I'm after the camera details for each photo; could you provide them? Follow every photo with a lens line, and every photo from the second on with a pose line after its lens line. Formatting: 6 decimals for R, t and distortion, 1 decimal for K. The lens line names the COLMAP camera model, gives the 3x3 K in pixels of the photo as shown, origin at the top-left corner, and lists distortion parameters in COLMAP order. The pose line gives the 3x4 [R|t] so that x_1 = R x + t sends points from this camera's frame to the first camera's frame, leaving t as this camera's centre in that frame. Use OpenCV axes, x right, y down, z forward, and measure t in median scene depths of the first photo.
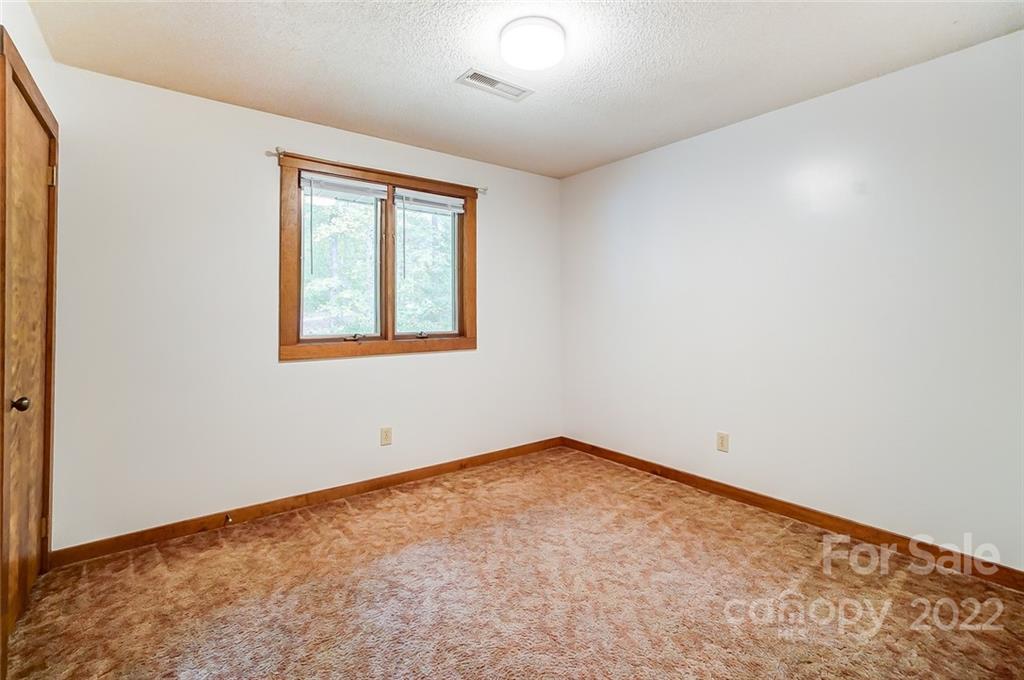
lens RADIAL K [[465.6, 0, 511.3], [0, 465.6, 310.8], [0, 0, 1]] dist [0.000652, 0.000573]
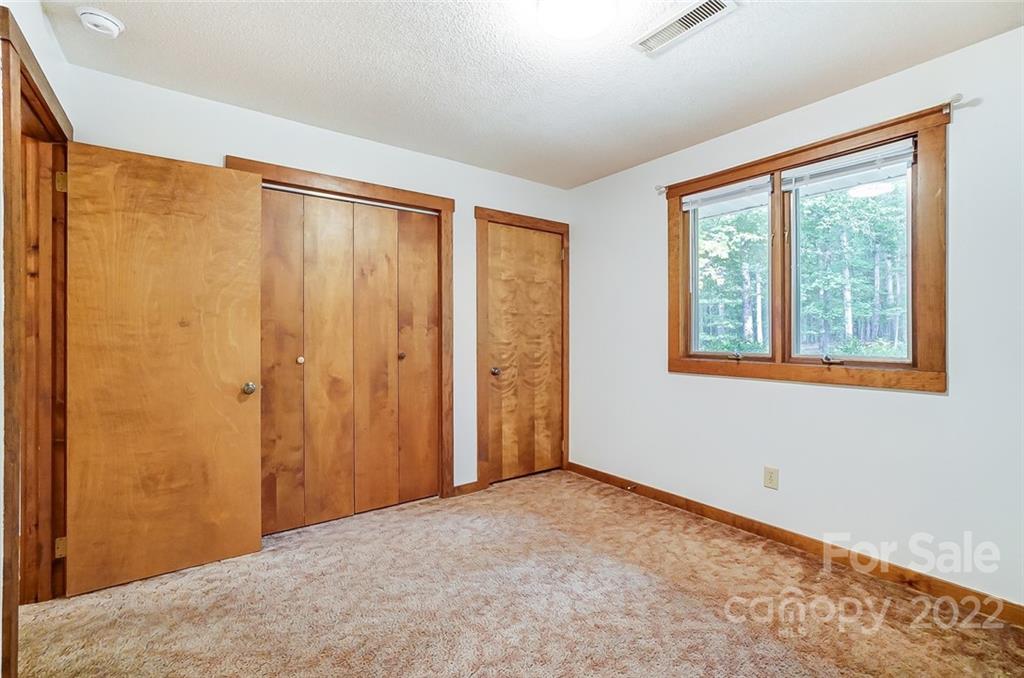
lens RADIAL K [[454.4, 0, 512.0], [0, 454.4, 339.0], [0, 0, 1]] dist [-0.027298, 0.000527]
pose [[-0.000928, 0.019367, -0.999812, 0.628689], [0.002271, 0.999810, 0.019365, 0.006725], [0.999997, -0.002253, -0.000972, 0.646421]]
